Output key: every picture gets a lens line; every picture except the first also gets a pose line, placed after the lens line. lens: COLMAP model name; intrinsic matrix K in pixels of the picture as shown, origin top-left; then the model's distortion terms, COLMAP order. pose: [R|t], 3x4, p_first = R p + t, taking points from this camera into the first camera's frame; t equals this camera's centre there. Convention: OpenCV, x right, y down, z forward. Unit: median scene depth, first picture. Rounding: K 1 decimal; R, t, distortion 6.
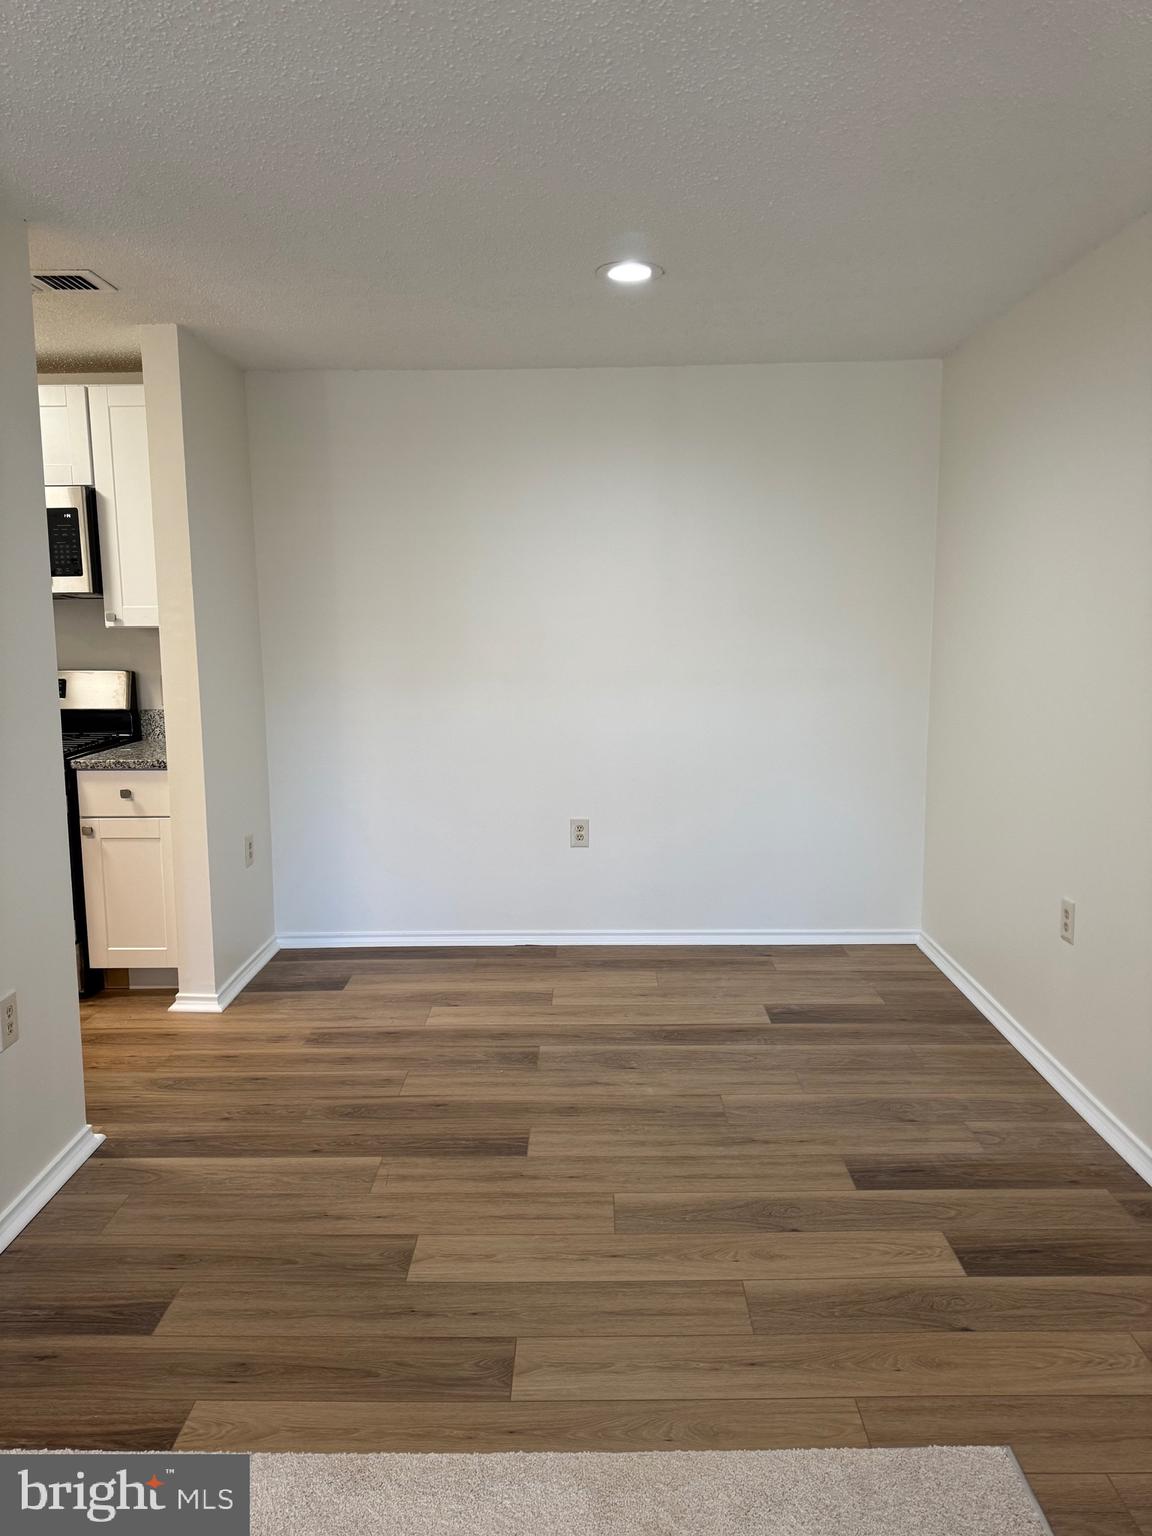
lens RADIAL K [[1069.0, 0, 554.4], [0, 1069.0, 767.8], [0, 0, 1]] dist [0.033242, -0.047181]
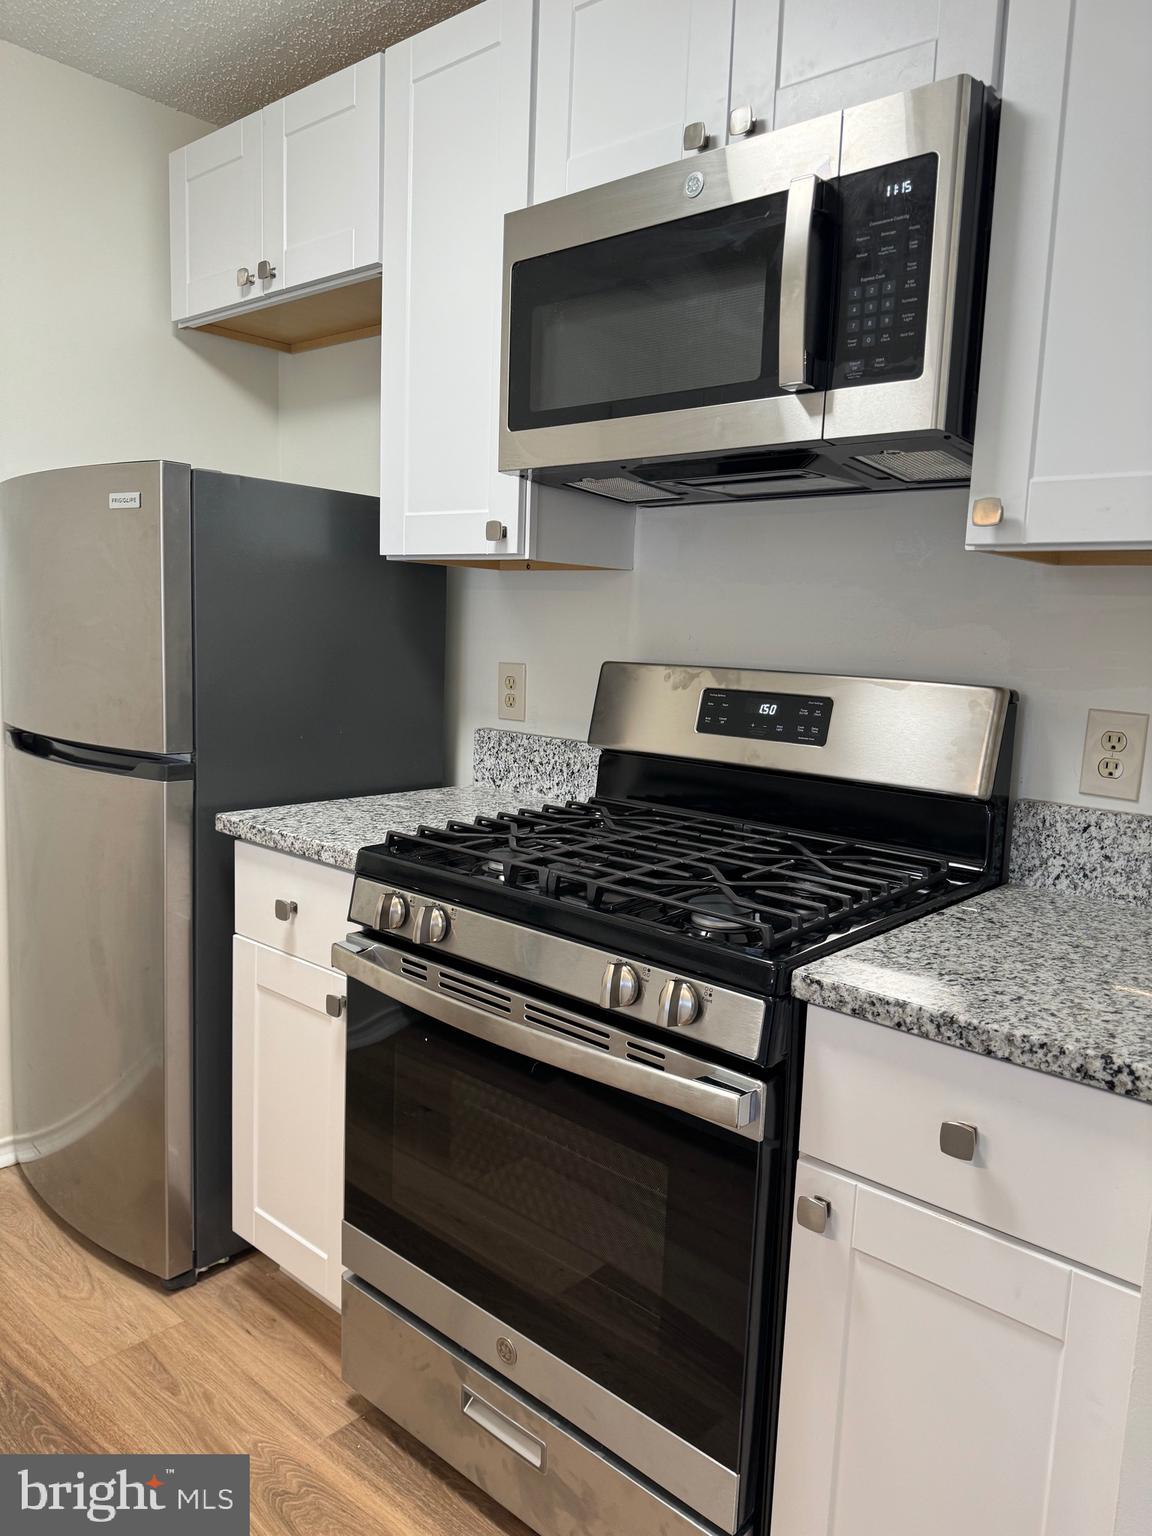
lens RADIAL K [[1069.0, 0, 554.4], [0, 1069.0, 767.8], [0, 0, 1]] dist [0.033242, -0.047181]
pose [[0.756550, 0.125478, -0.641785, -0.304850], [-0.132998, 0.990431, 0.036862, -0.063499], [0.640269, 0.057468, 0.765998, 0.699042]]
